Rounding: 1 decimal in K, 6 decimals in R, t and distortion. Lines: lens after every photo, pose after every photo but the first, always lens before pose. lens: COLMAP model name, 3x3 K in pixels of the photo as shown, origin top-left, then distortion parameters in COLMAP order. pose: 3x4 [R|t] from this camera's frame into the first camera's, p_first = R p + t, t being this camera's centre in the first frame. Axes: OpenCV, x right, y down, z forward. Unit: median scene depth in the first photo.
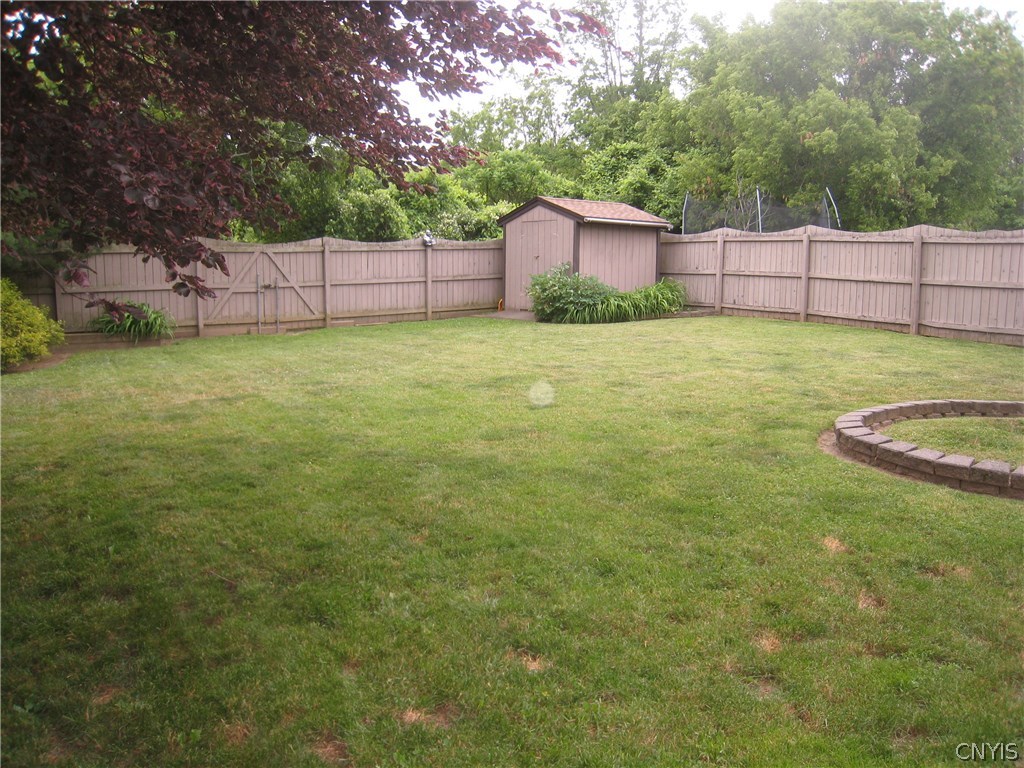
lens RADIAL K [[849.7, 0, 511.2], [0, 849.7, 383.6], [0, 0, 1]] dist [-0.115464, 0.012981]
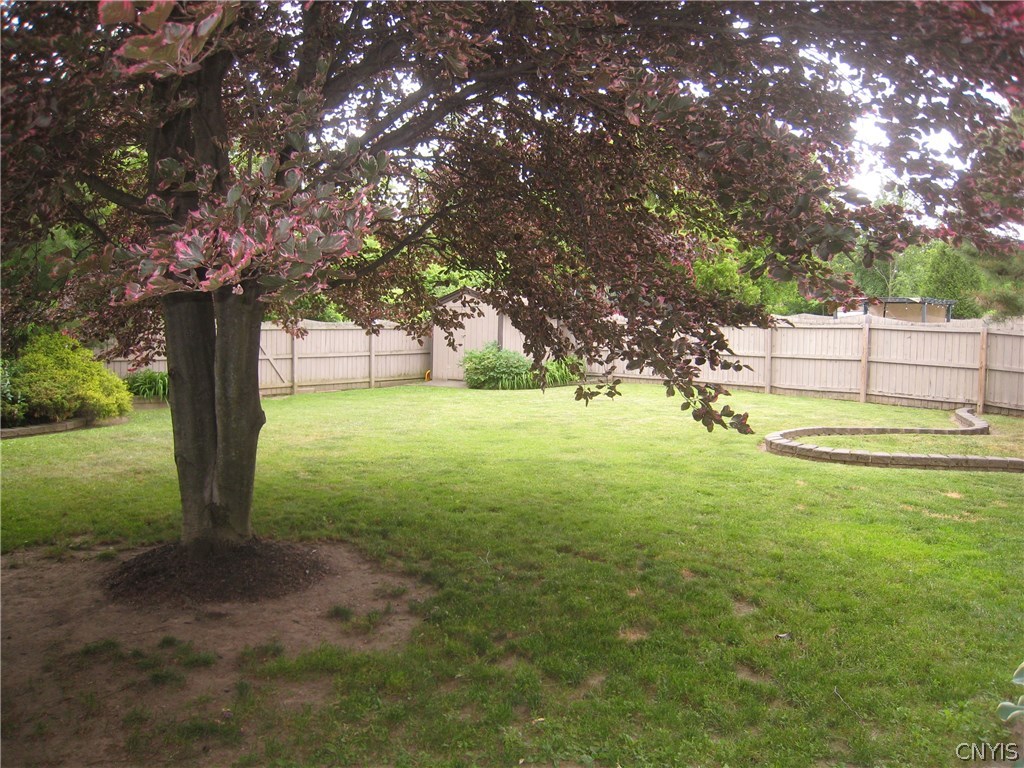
lens RADIAL K [[849.7, 0, 512.7], [0, 849.7, 384.2], [0, 0, 1]] dist [-0.115464, 0.012981]
pose [[0.975348, -0.002498, 0.220657, -0.181502], [0.021865, 0.996109, -0.085370, 0.026929], [-0.219586, 0.088090, 0.971608, -0.206471]]
